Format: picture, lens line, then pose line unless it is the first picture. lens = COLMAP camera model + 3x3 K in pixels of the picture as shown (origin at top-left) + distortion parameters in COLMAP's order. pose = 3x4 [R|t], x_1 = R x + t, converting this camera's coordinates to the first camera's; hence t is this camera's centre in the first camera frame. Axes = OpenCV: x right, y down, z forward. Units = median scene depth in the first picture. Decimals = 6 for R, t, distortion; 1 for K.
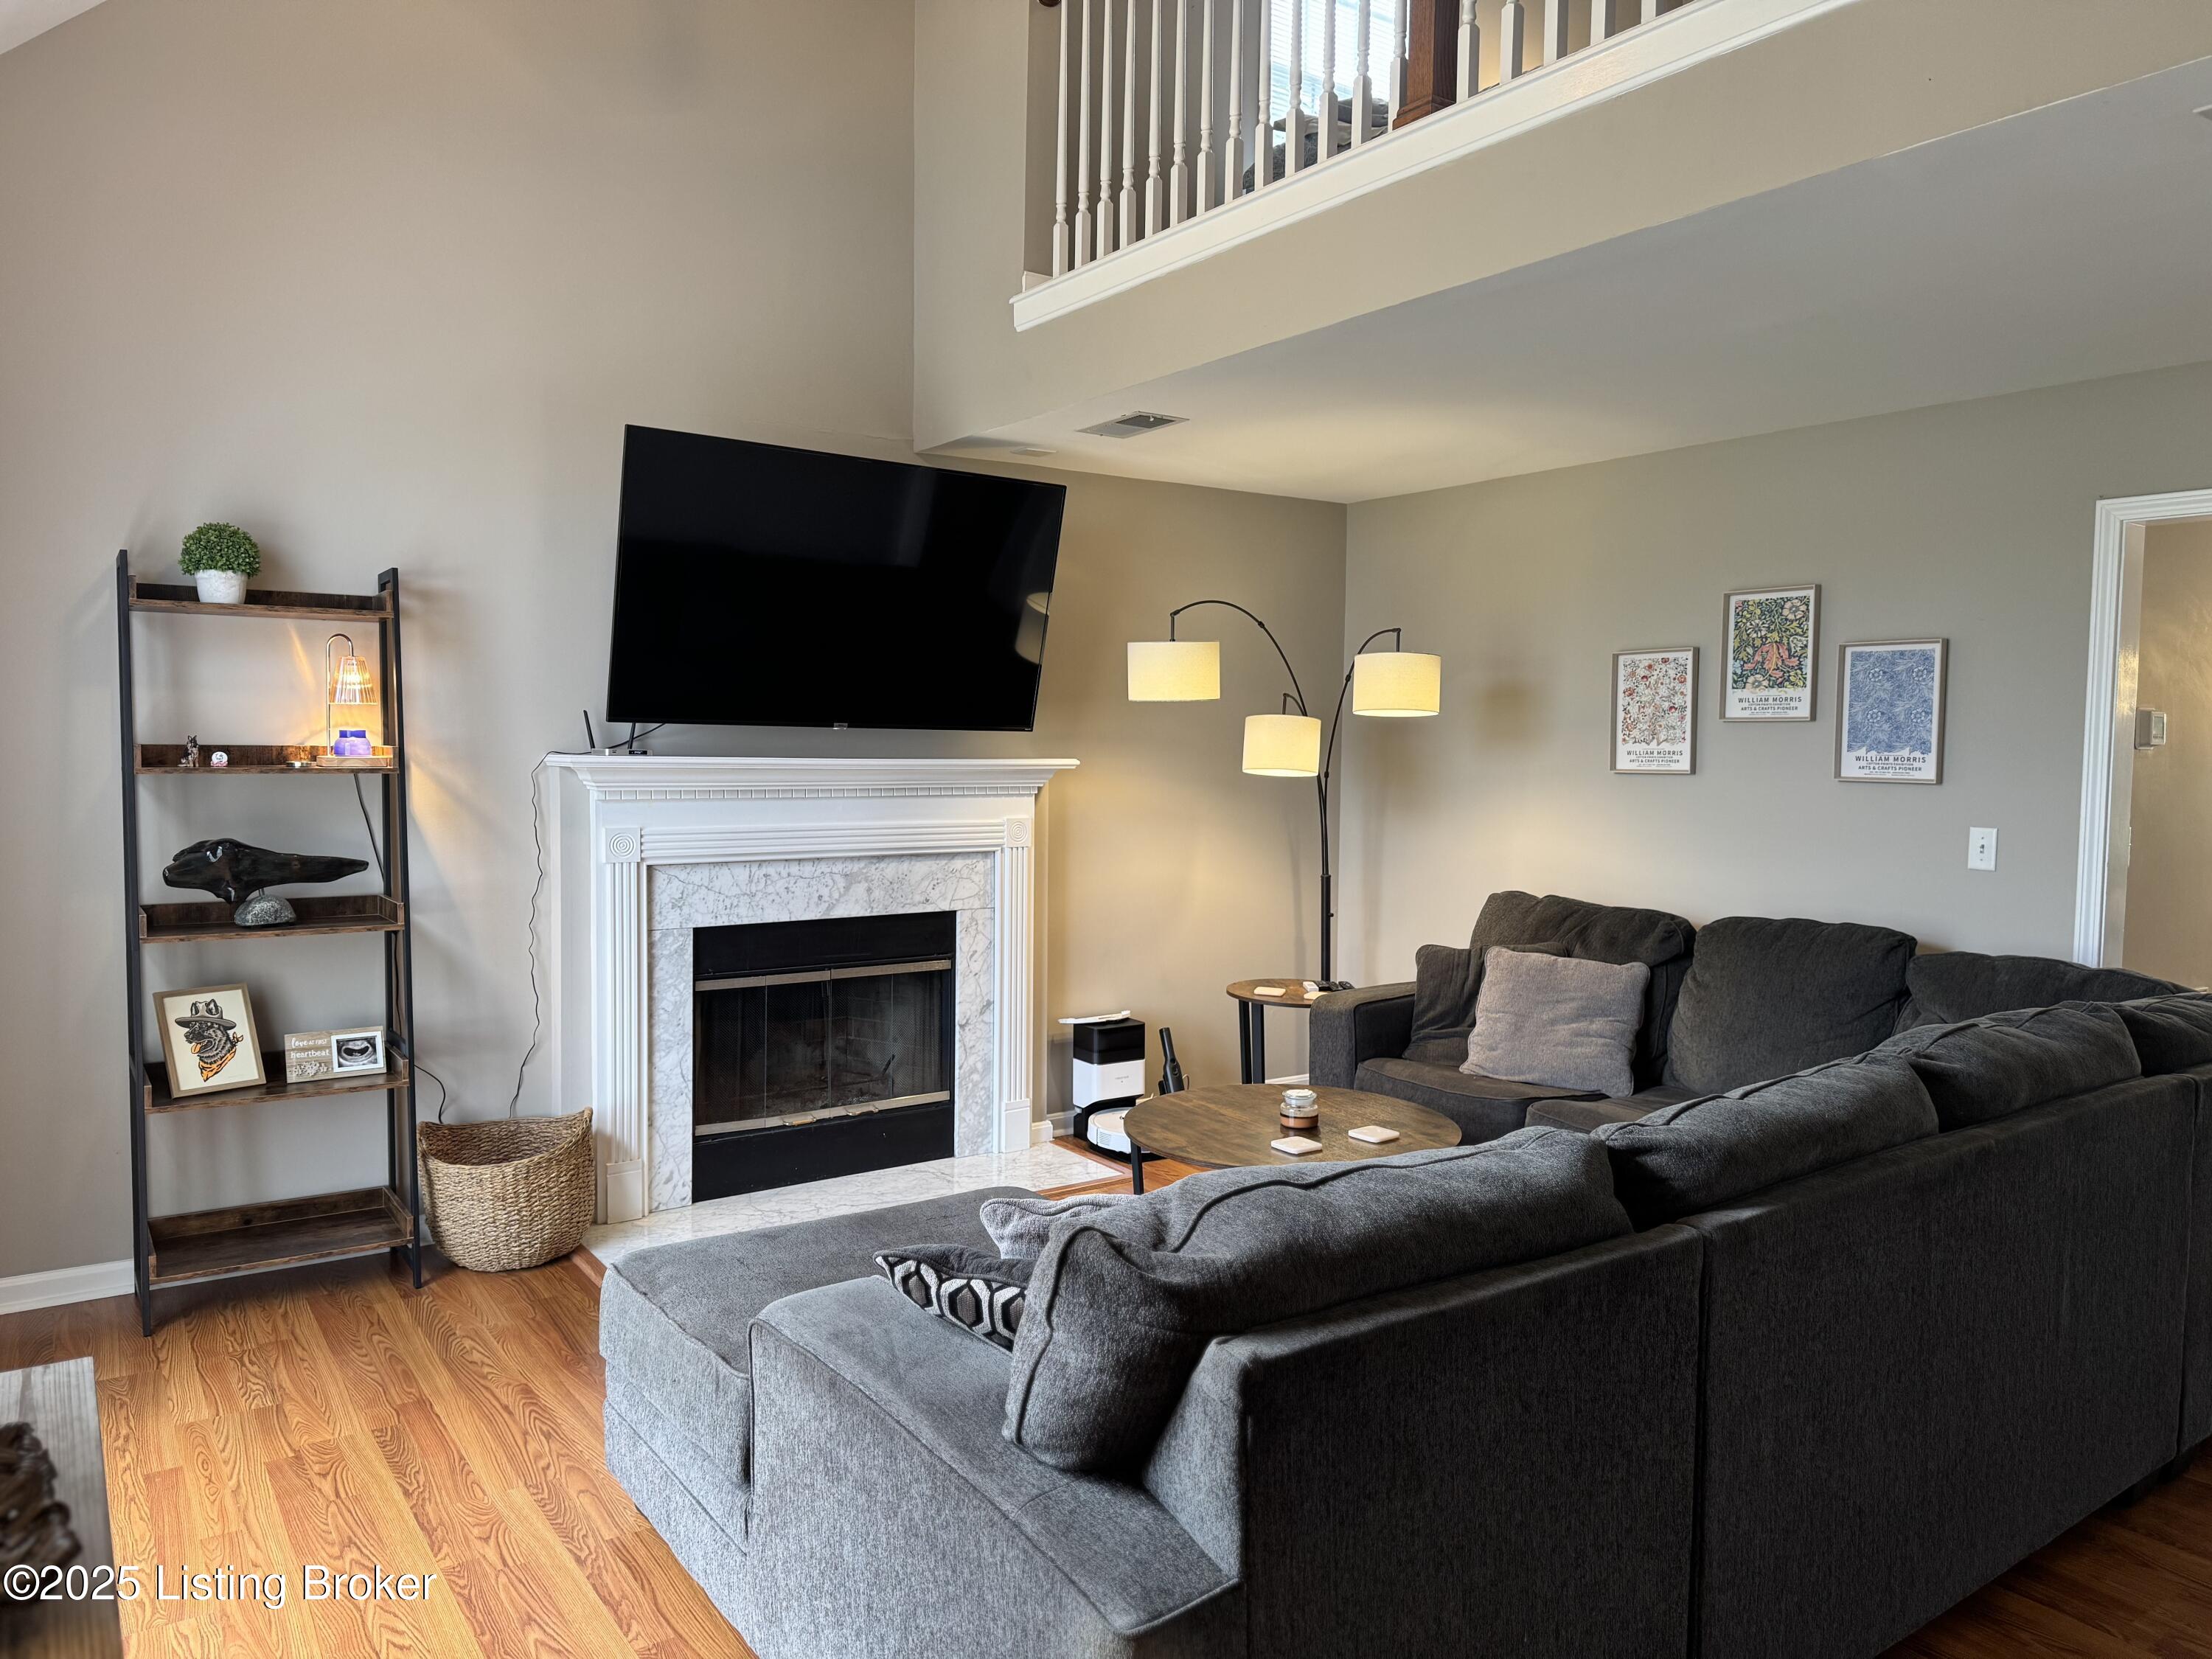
lens RADIAL K [[1548.0, 0, 1101.3], [0, 1548.0, 839.4], [0, 0, 1]] dist [0.072937, -0.089934]
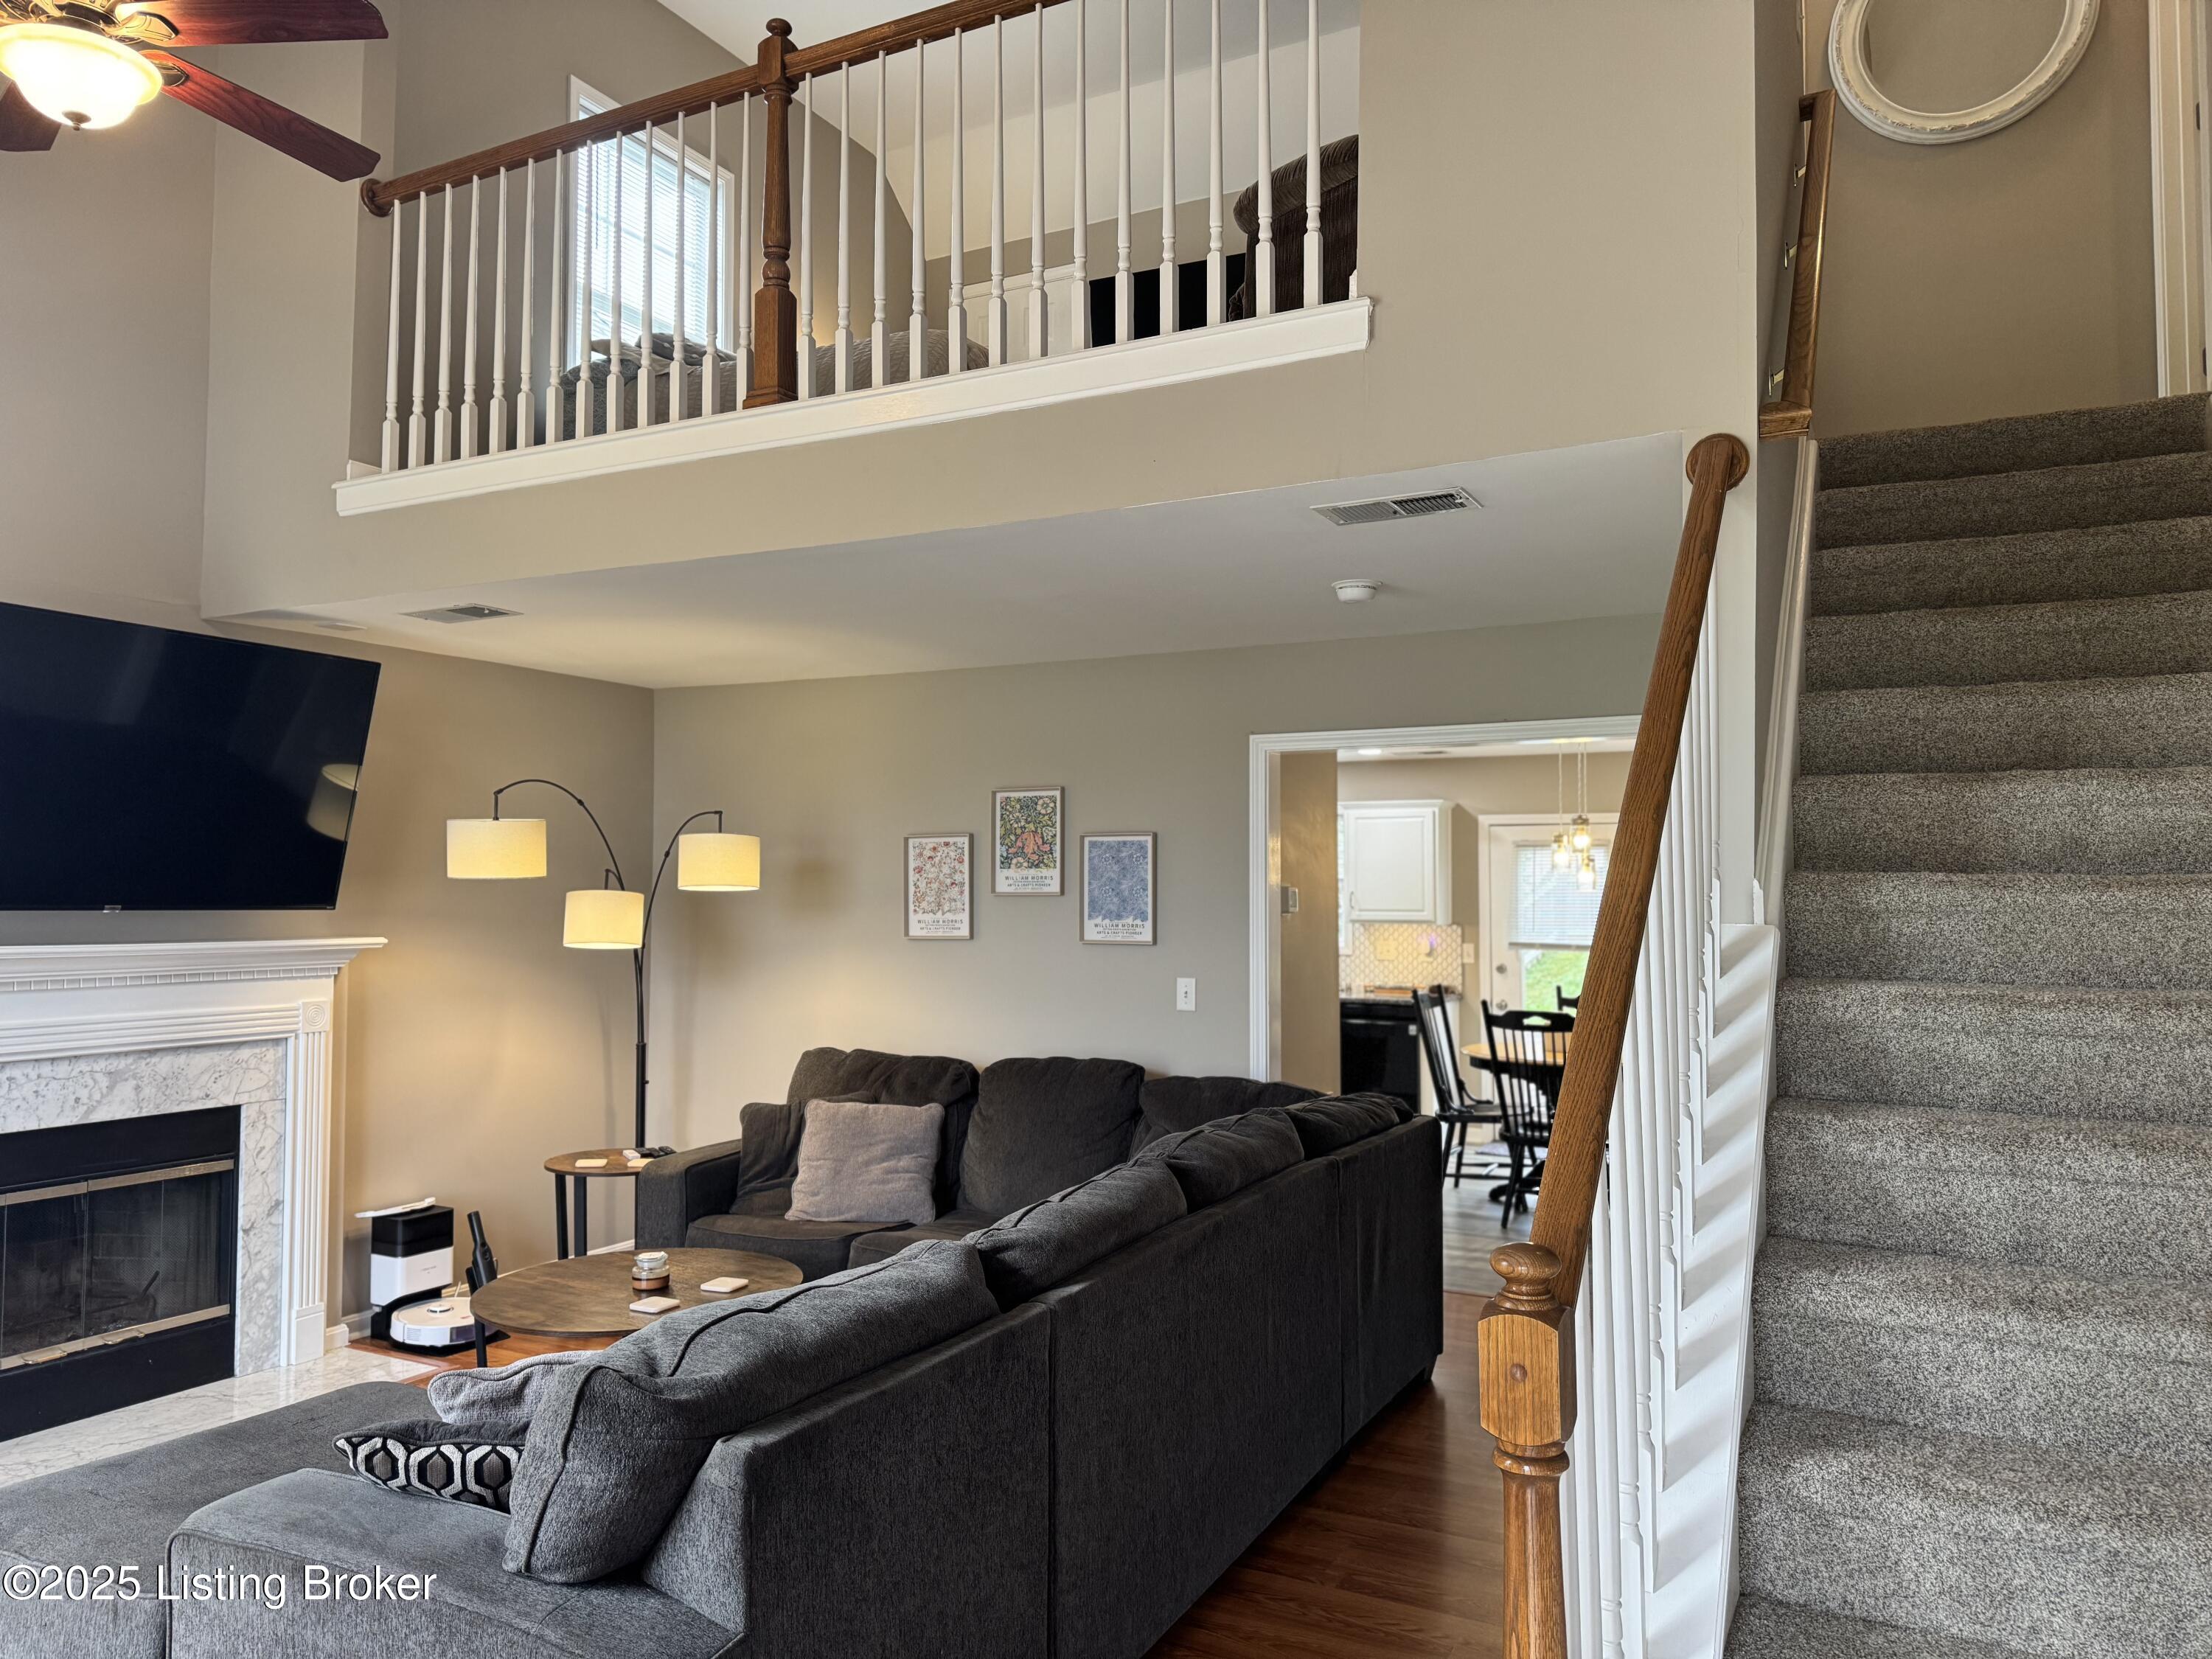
lens RADIAL K [[1548.0, 0, 1105.5], [0, 1548.0, 831.4], [0, 0, 1]] dist [0.072937, -0.089934]
pose [[0.885721, 0.010440, 0.464100, -0.080728], [0.038015, 0.994758, -0.094929, -0.008619], [-0.462659, 0.101723, 0.880681, -0.093452]]
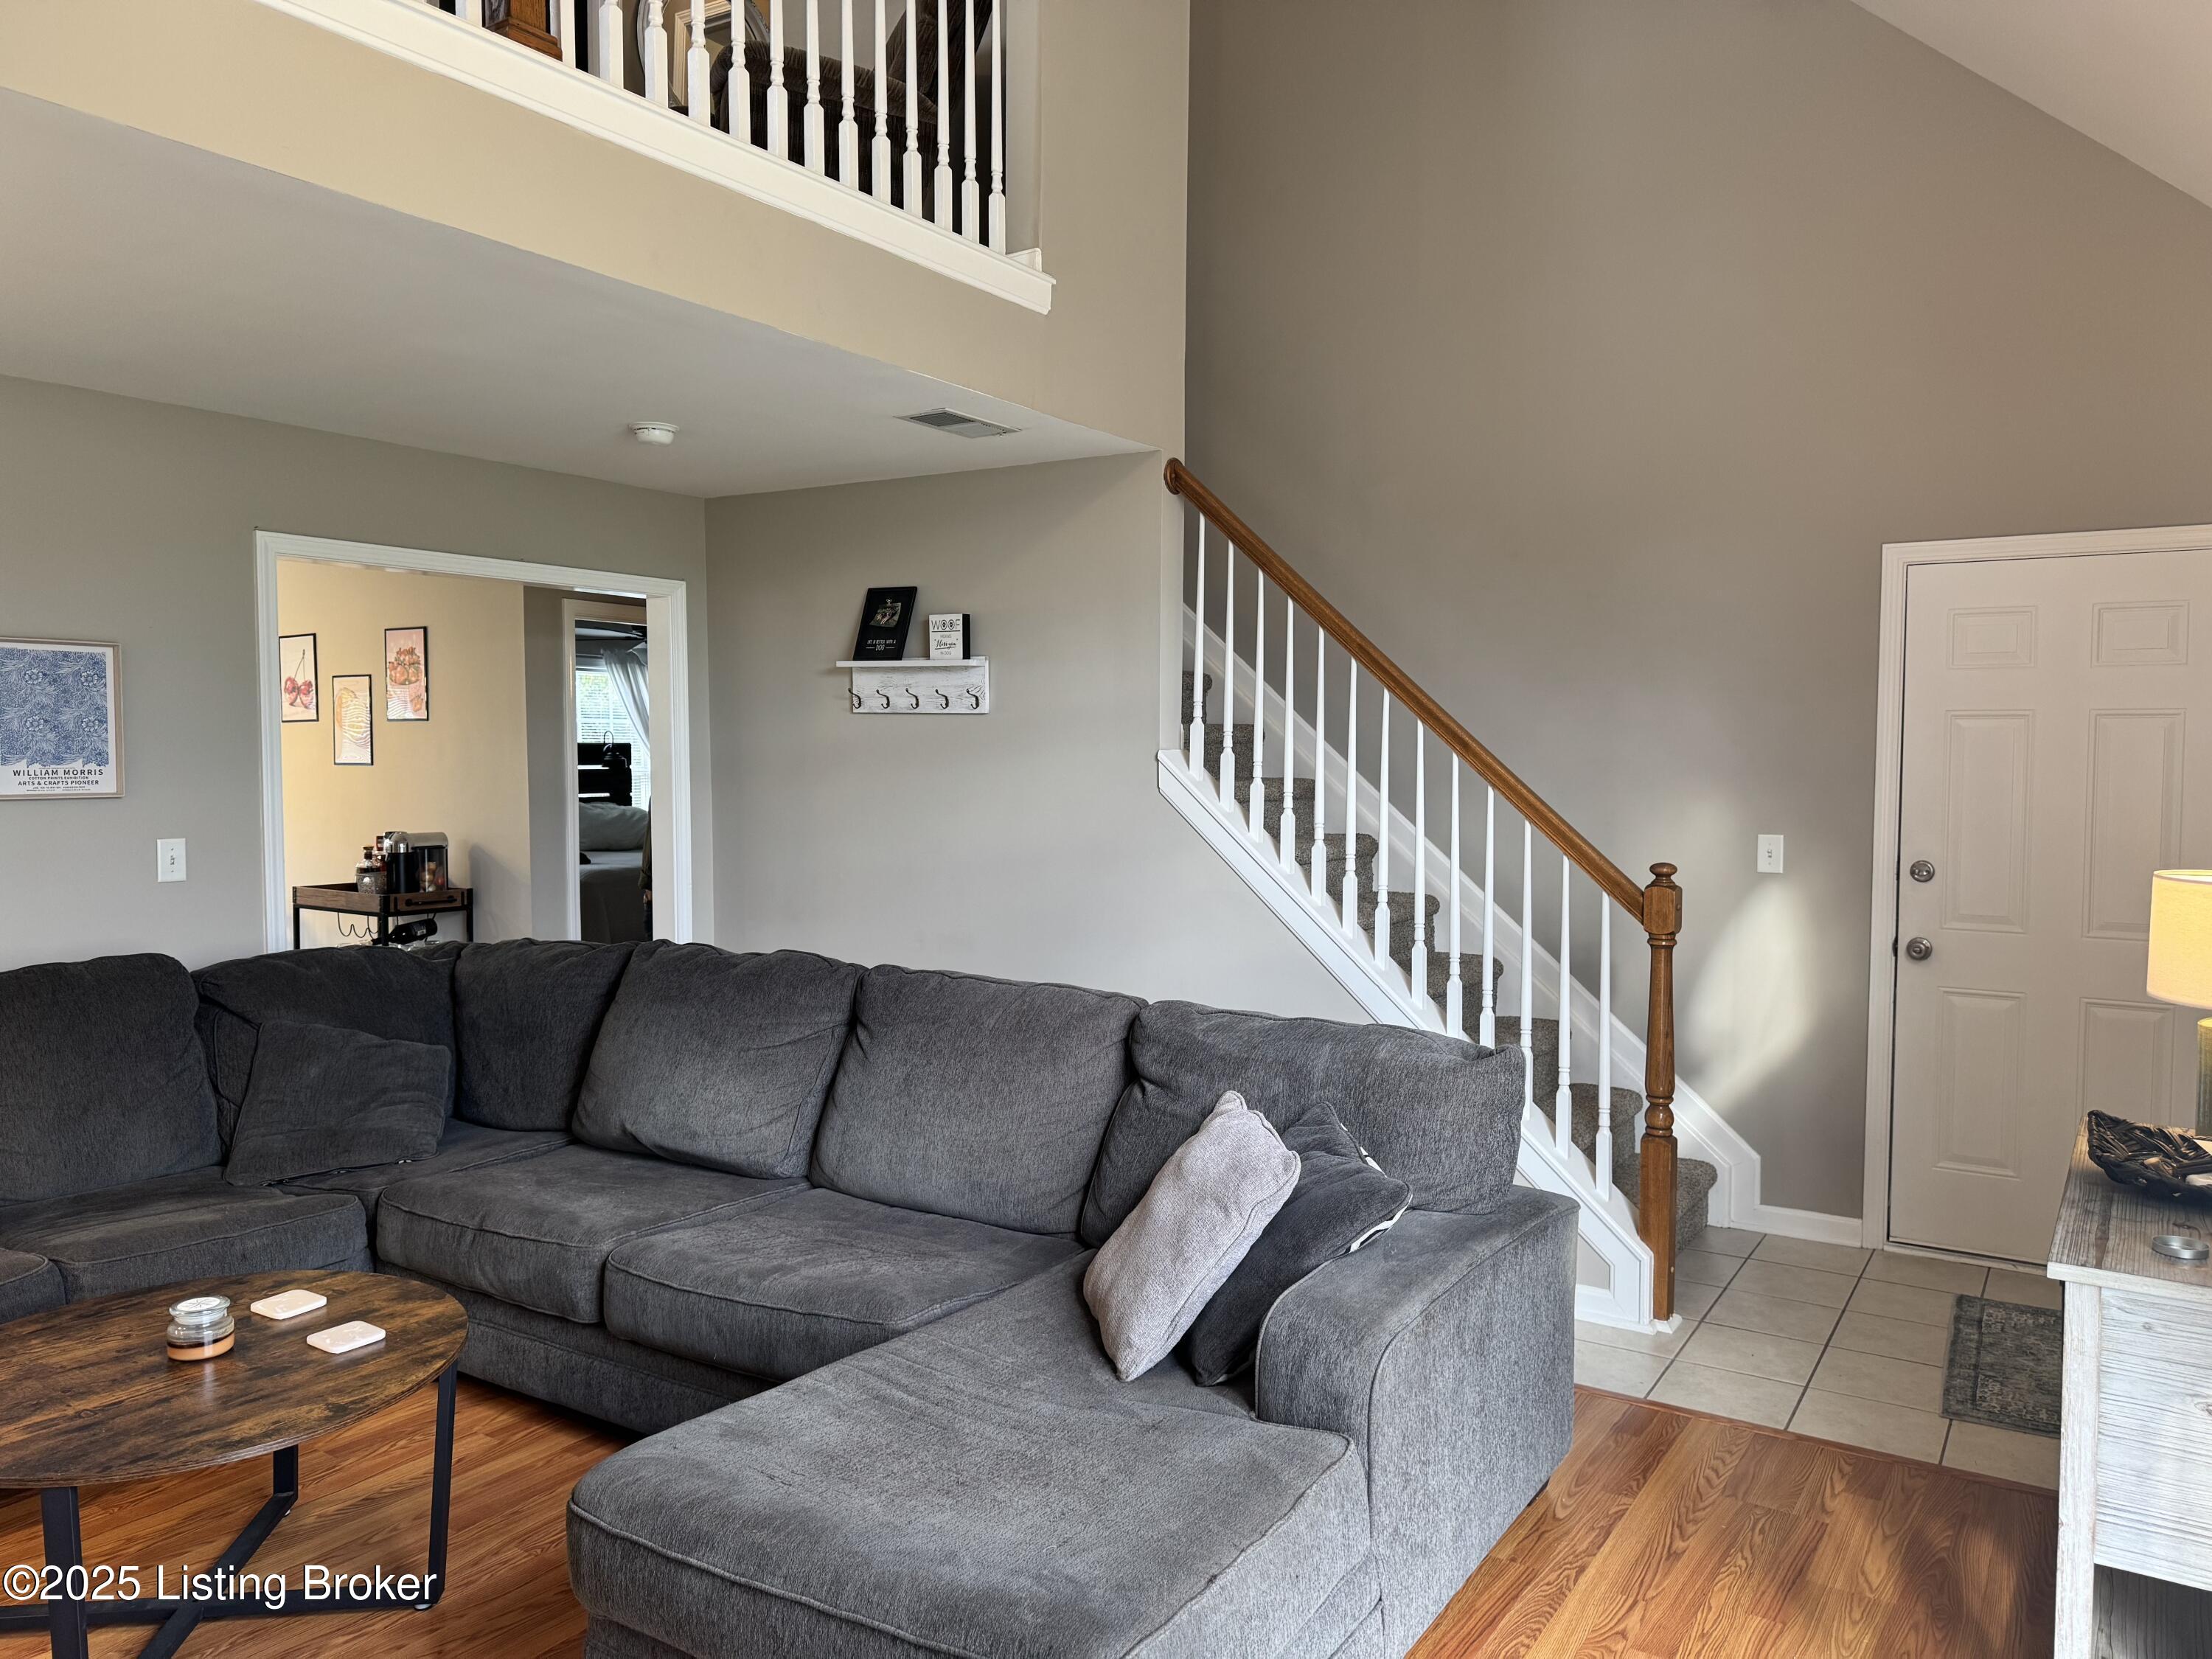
lens RADIAL K [[1548.0, 0, 1109.6], [0, 1548.0, 834.3], [0, 0, 1]] dist [0.072937, -0.089934]
pose [[-0.363090, -0.064113, 0.929546, -0.513203], [0.054038, 0.994502, 0.089701, -0.060490], [-0.930186, 0.082801, -0.357629, 0.721812]]
